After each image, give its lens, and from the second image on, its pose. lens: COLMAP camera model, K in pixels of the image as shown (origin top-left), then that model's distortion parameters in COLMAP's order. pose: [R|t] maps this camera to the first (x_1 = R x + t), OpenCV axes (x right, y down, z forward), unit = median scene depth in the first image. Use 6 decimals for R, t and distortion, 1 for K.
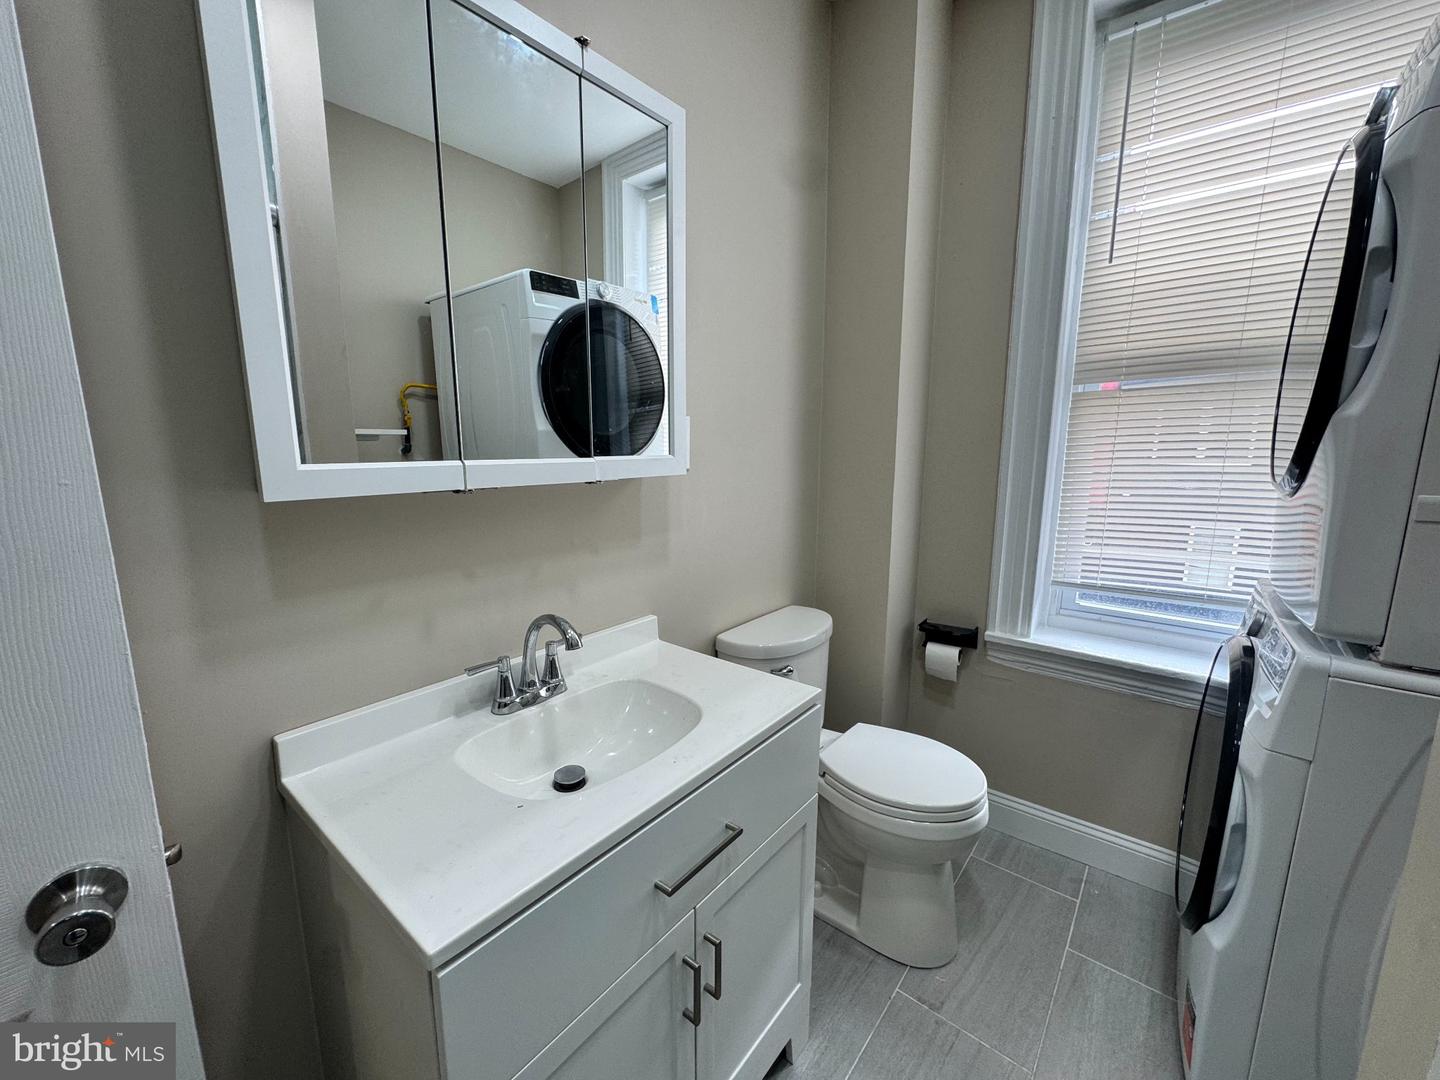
lens RADIAL K [[575.8, 0, 719.6], [0, 575.8, 541.8], [0, 0, 1]] dist [-0.003198, 0.000301]
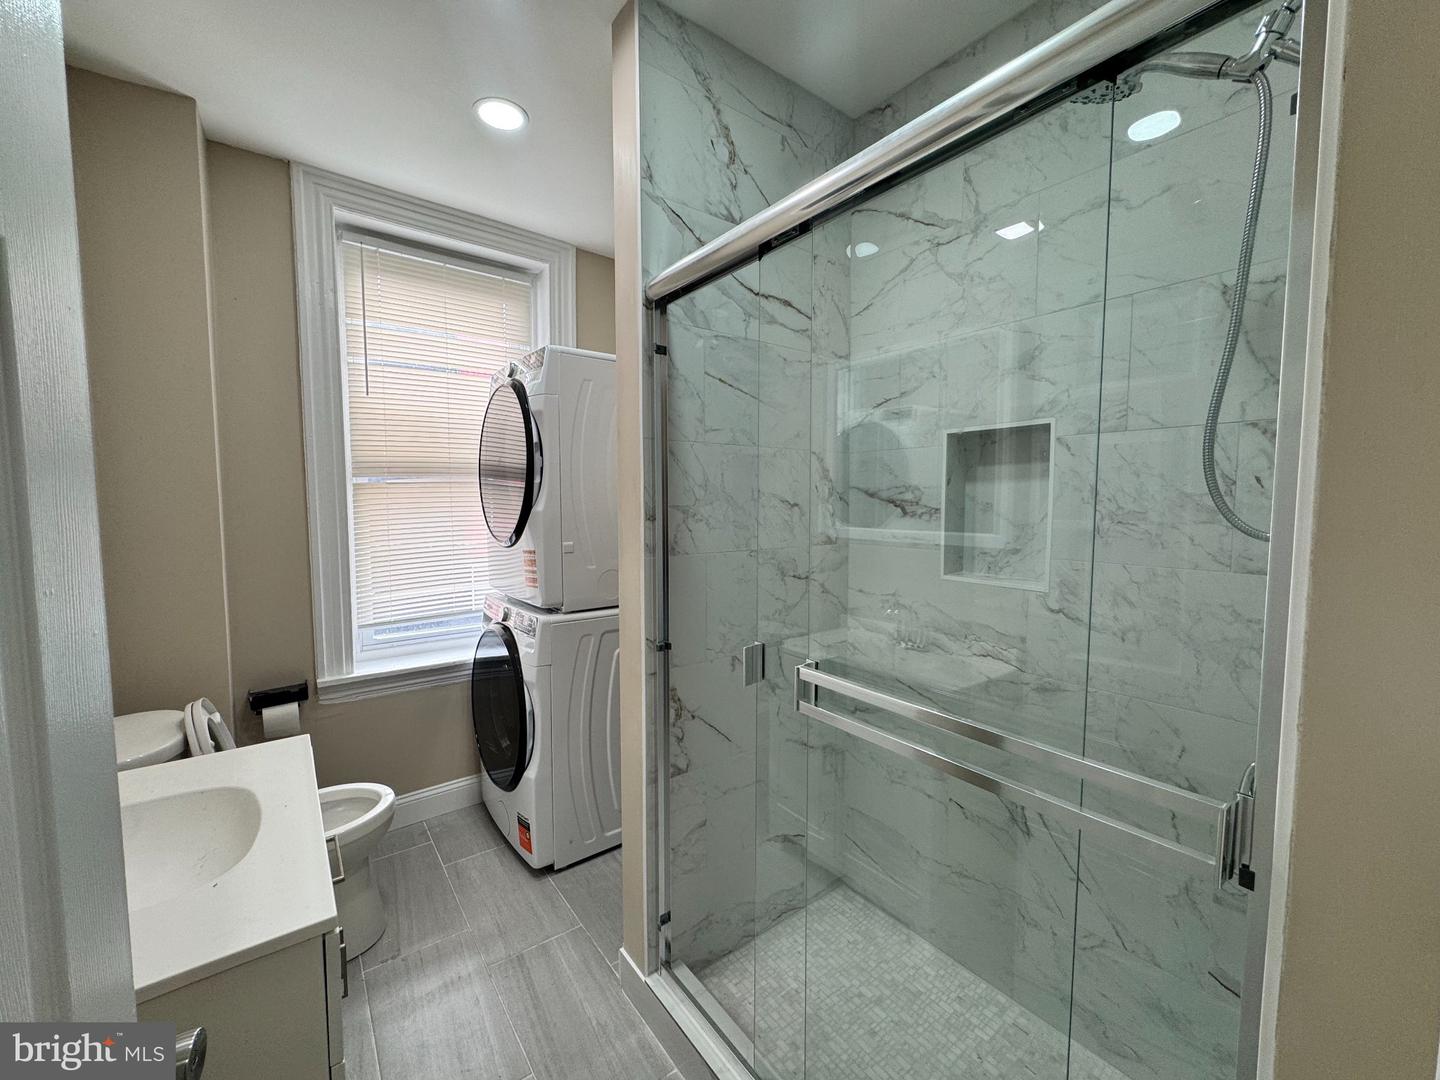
lens RADIAL K [[575.8, 0, 718.1], [0, 575.8, 540.9], [0, 0, 1]] dist [-0.003198, 0.000301]
pose [[0.233498, -0.070987, 0.969763, -0.487206], [0.167312, 0.985390, 0.031845, -0.026032], [-0.957855, 0.154817, 0.241963, -0.116758]]
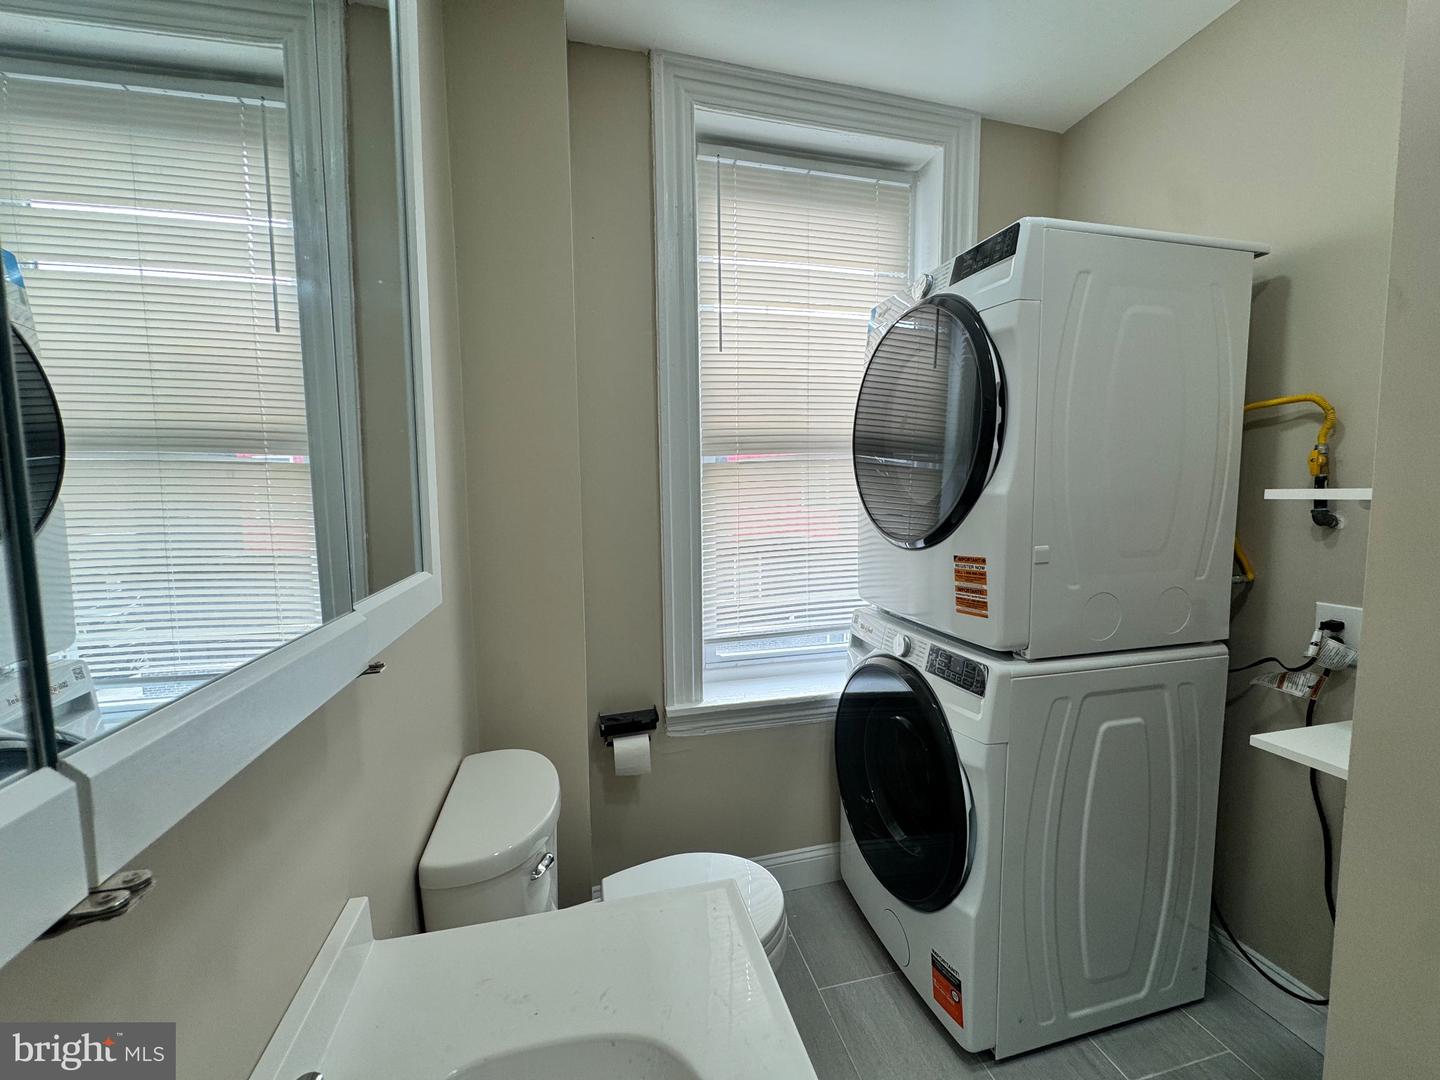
lens RADIAL K [[575.8, 0, 718.2], [0, 575.8, 542.4], [0, 0, 1]] dist [-0.003198, 0.000301]
pose [[0.603071, -0.078337, 0.793832, -0.229111], [0.150880, 0.988404, -0.017085, -0.088953], [-0.783288, 0.130077, 0.607898, 0.337346]]
